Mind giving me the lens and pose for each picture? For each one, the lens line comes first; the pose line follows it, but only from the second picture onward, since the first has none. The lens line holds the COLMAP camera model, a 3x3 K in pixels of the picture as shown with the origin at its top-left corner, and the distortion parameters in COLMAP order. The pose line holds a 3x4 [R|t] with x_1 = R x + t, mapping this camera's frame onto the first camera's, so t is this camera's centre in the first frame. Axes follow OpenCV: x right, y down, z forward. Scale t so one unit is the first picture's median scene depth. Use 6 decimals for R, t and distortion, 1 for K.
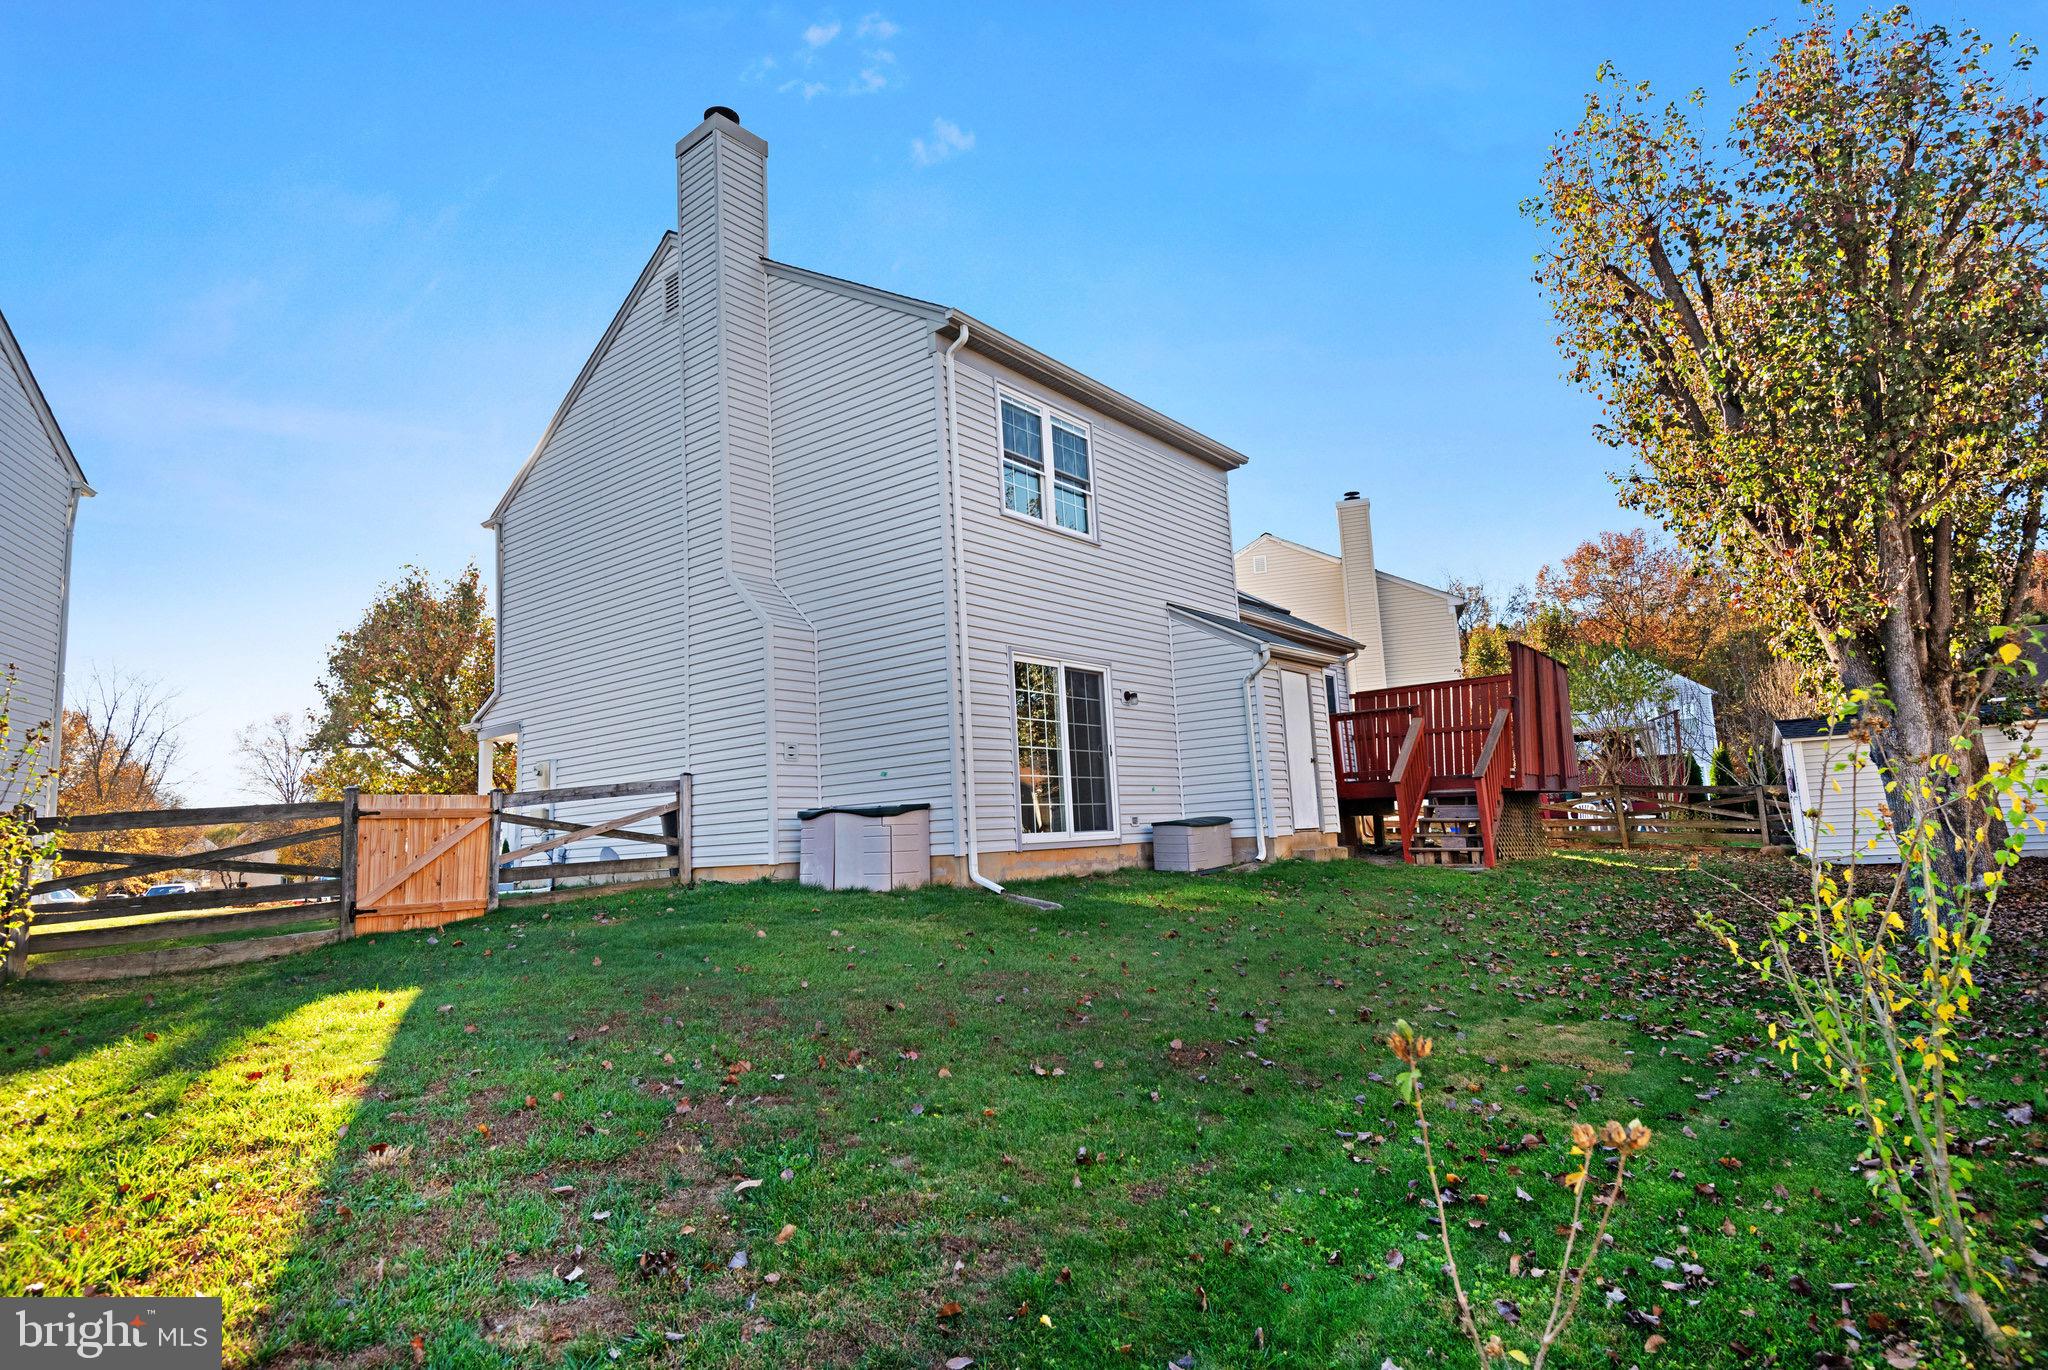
lens RADIAL K [[1099.4, 0, 1024.0], [0, 1099.4, 685.0], [0, 0, 1]] dist [-0.000777, 0.000264]
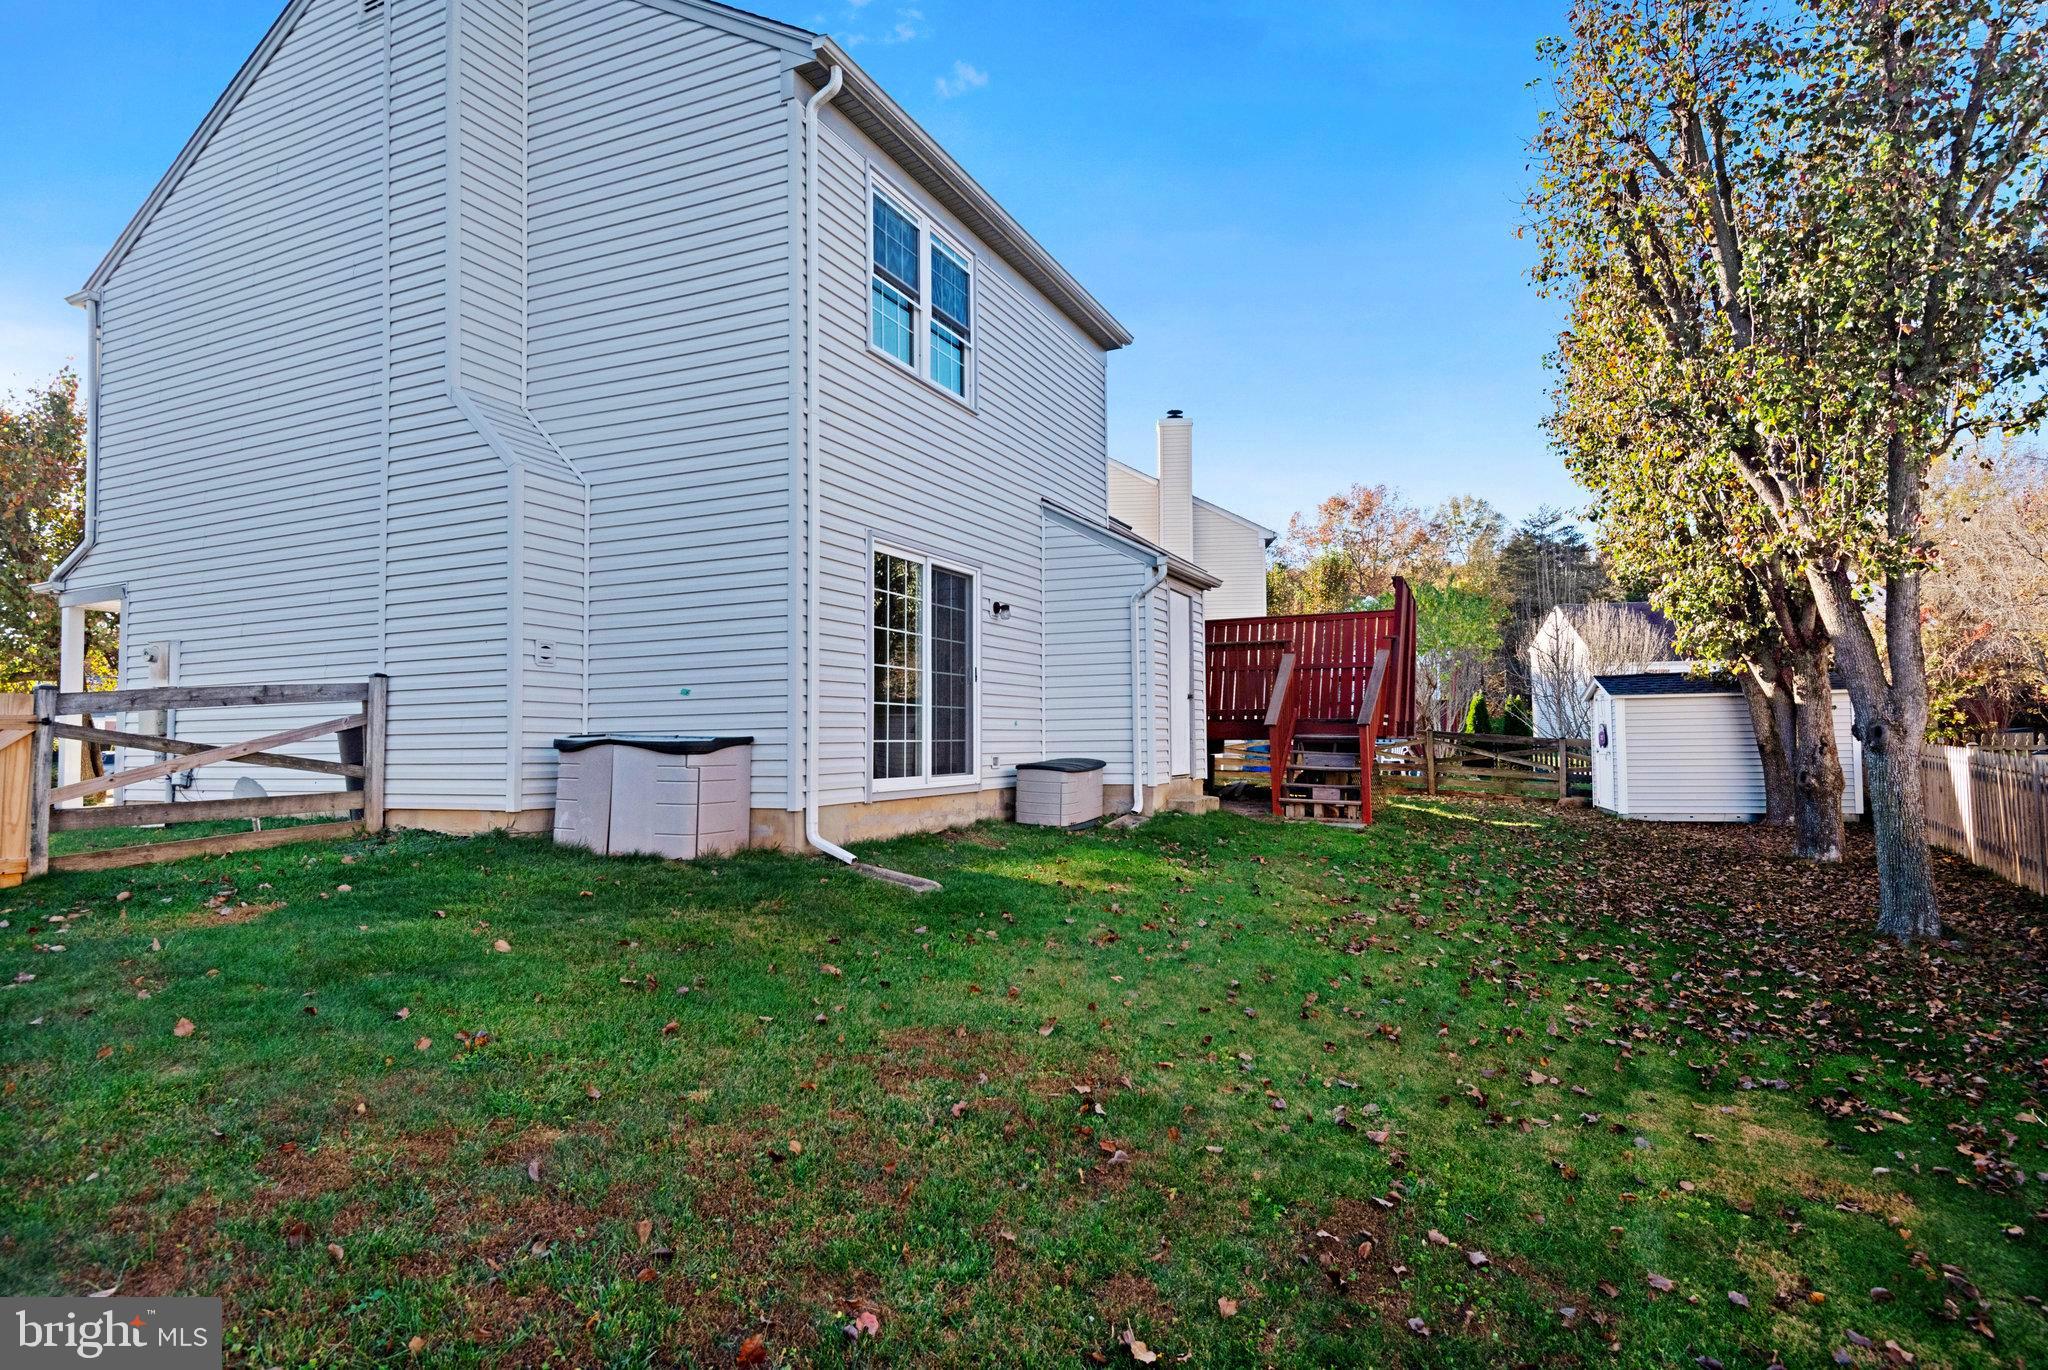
lens RADIAL K [[1034.2, 0, 1024.0], [0, 1034.2, 685.0], [0, 0, 1]] dist [-0.003511, -0.002199]
pose [[0.965978, 0.050840, 0.253579, -0.079089], [-0.071876, 0.994636, 0.074389, 0.008791], [-0.248437, -0.090084, 0.964450, 0.270452]]
